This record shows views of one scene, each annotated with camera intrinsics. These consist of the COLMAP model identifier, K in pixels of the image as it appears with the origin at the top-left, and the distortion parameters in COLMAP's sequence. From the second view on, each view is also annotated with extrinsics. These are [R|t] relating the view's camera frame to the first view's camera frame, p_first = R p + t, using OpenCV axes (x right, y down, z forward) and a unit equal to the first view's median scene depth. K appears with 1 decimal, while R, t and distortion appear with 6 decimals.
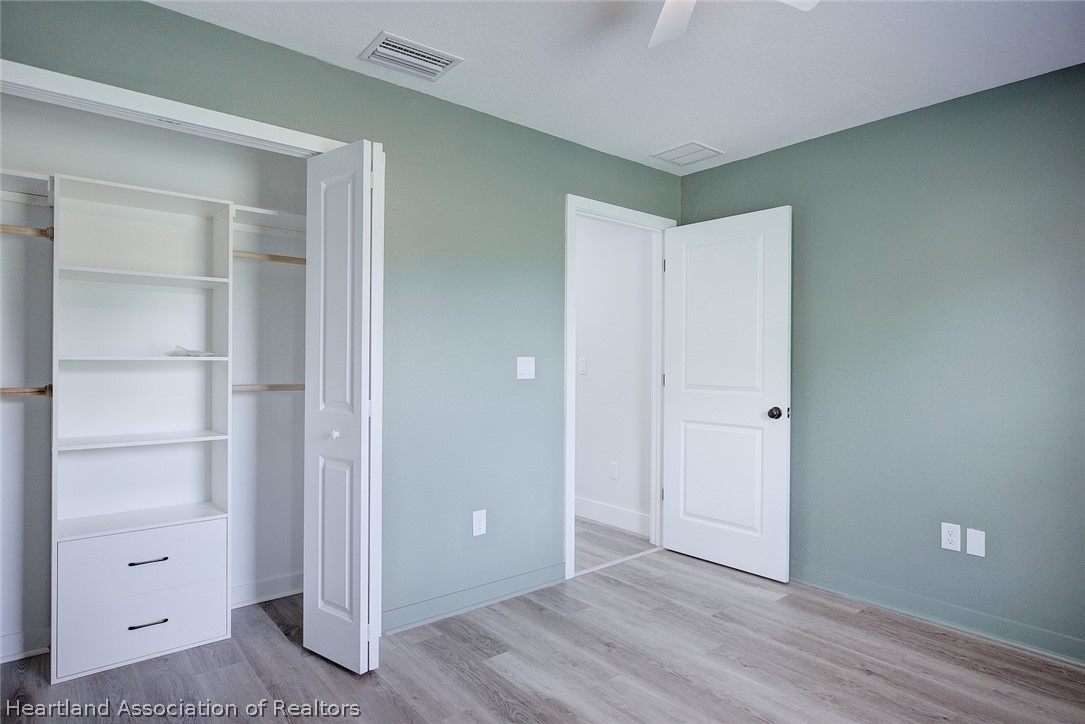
lens RADIAL K [[594.6, 0, 545.8], [0, 594.6, 362.5], [0, 0, 1]] dist [-0.003198, 0.000104]
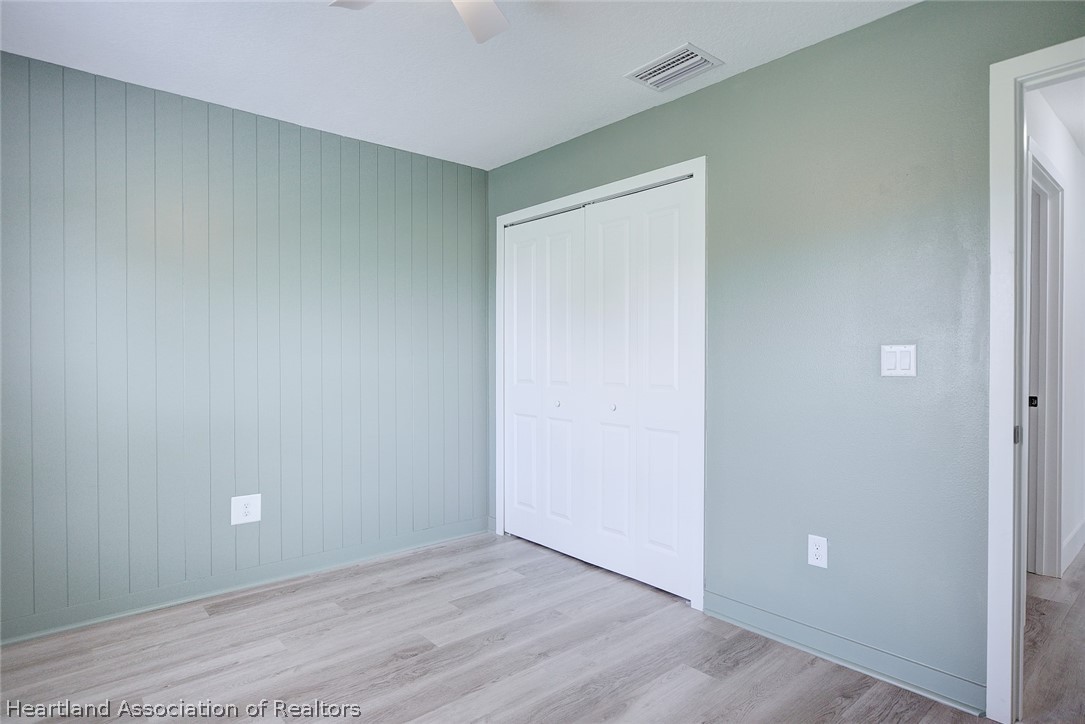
lens RADIAL K [[594.6, 0, 546.2], [0, 594.6, 361.1], [0, 0, 1]] dist [-0.003198, 0.000104]
pose [[0.029245, -0.001320, -0.999571, 0.753936], [0.000912, 0.999999, -0.001293, 0.013307], [0.999572, -0.000874, 0.029246, 0.669251]]
